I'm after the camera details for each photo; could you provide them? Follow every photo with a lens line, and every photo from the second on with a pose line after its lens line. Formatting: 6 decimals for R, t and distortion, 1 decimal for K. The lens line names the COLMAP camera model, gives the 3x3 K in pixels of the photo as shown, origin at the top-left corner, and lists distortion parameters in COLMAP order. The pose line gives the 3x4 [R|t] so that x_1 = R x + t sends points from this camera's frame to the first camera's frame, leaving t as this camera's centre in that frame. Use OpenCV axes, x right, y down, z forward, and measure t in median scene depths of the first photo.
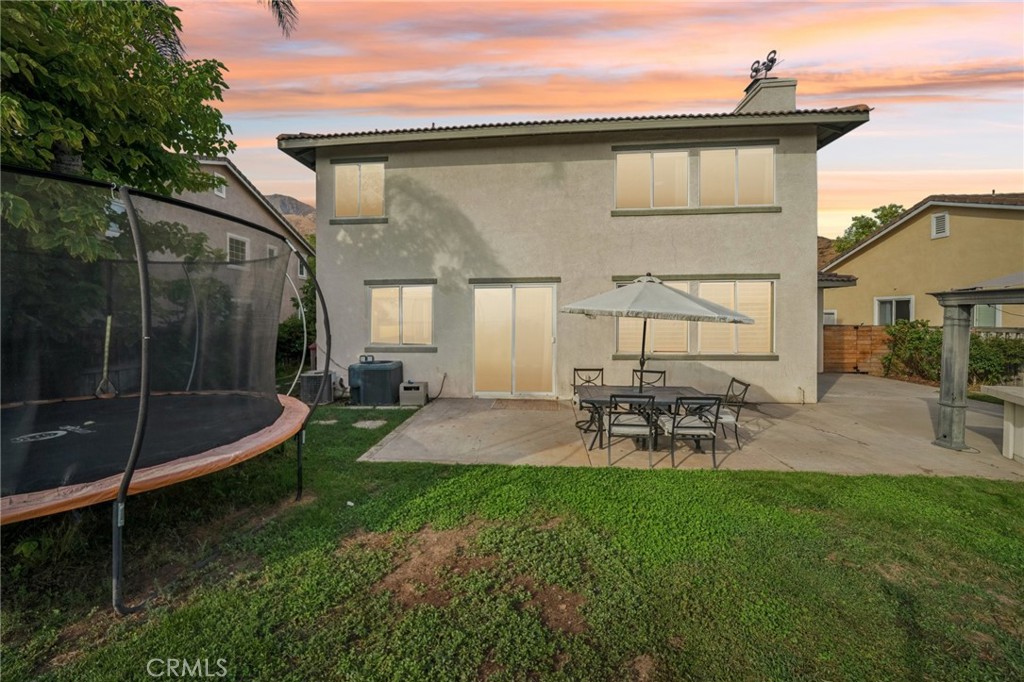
lens RADIAL K [[378.1, 0, 508.5], [0, 378.1, 323.0], [0, 0, 1]] dist [-0.012702, 0.000197]
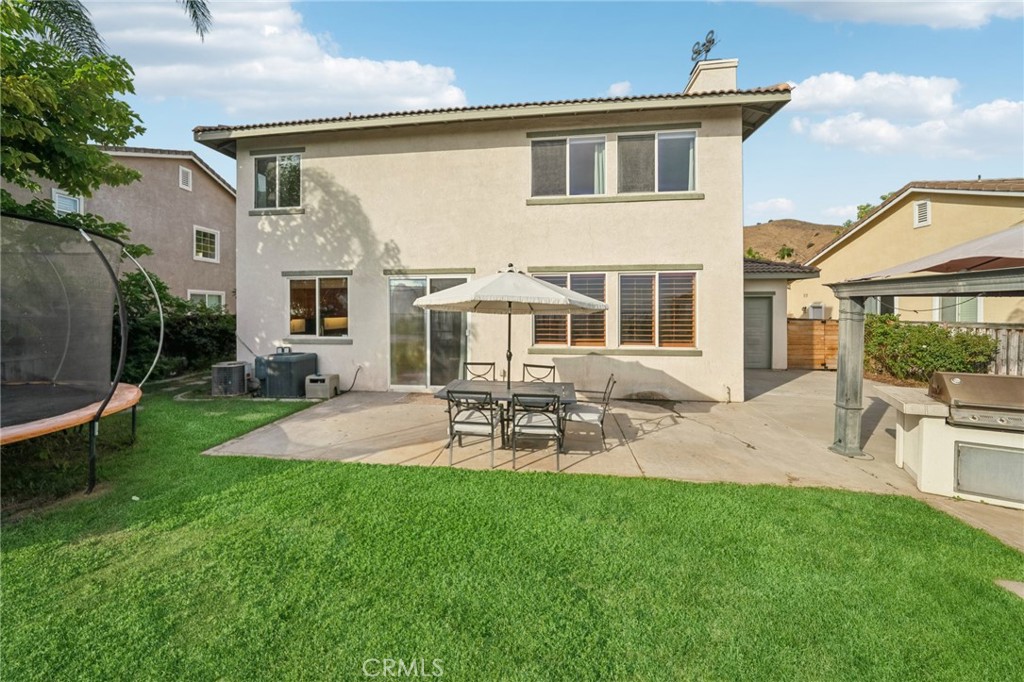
lens RADIAL K [[381.2, 0, 496.8], [0, 381.2, 312.7], [0, 0, 1]] dist [-0.011689, -0.000126]
pose [[0.999222, 0.004277, -0.039193, 0.240088], [-0.004598, 0.999957, -0.008114, 0.000875], [0.039157, 0.008288, 0.999199, 0.025424]]
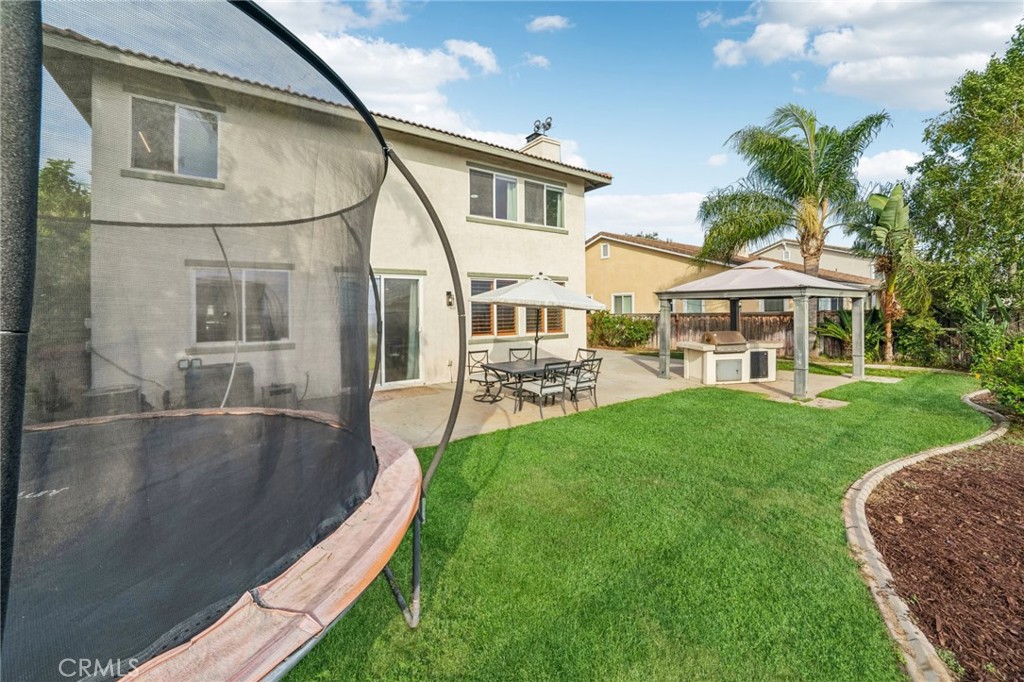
lens RADIAL K [[370.5, 0, 496.5], [0, 370.5, 311.1], [0, 0, 1]] dist [-0.007243, 0.000101]
pose [[0.792355, -0.008843, 0.609997, -0.358879], [0.018137, 0.999794, -0.009065, 0.007567], [-0.609791, 0.018246, 0.792352, 0.042927]]
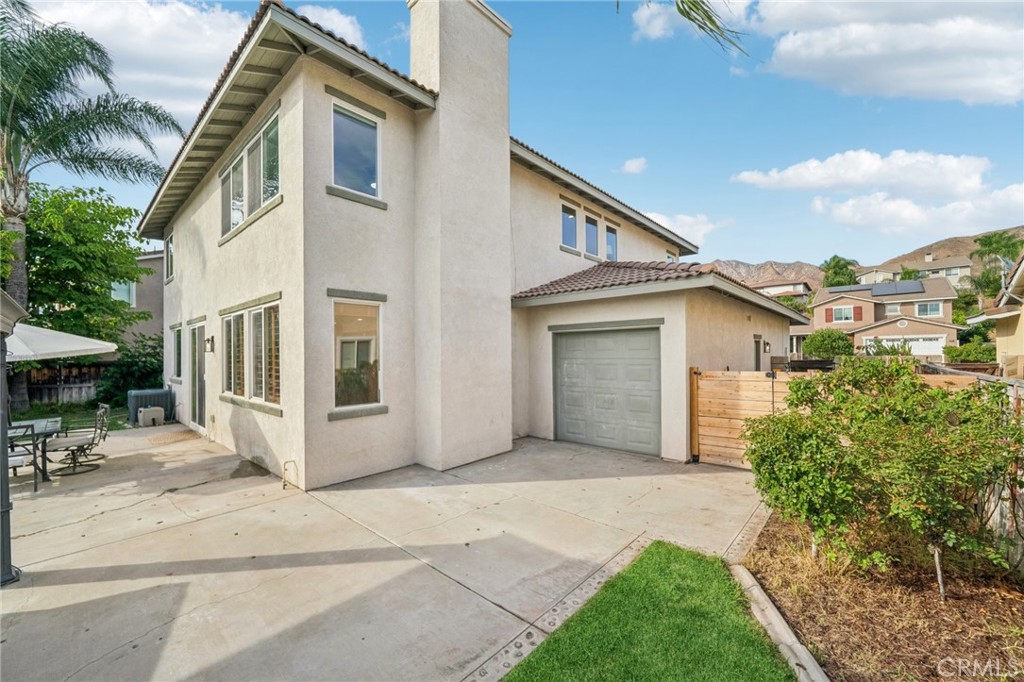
lens RADIAL K [[402.3, 0, 512.2], [0, 402.3, 353.0], [0, 0, 1]] dist [-0.009290, 0.000041]
pose [[0.801542, -0.007406, -0.597893, 1.473398], [-0.000013, 0.999923, -0.012402, -0.010147], [0.597938, 0.009949, 0.801480, 0.646721]]
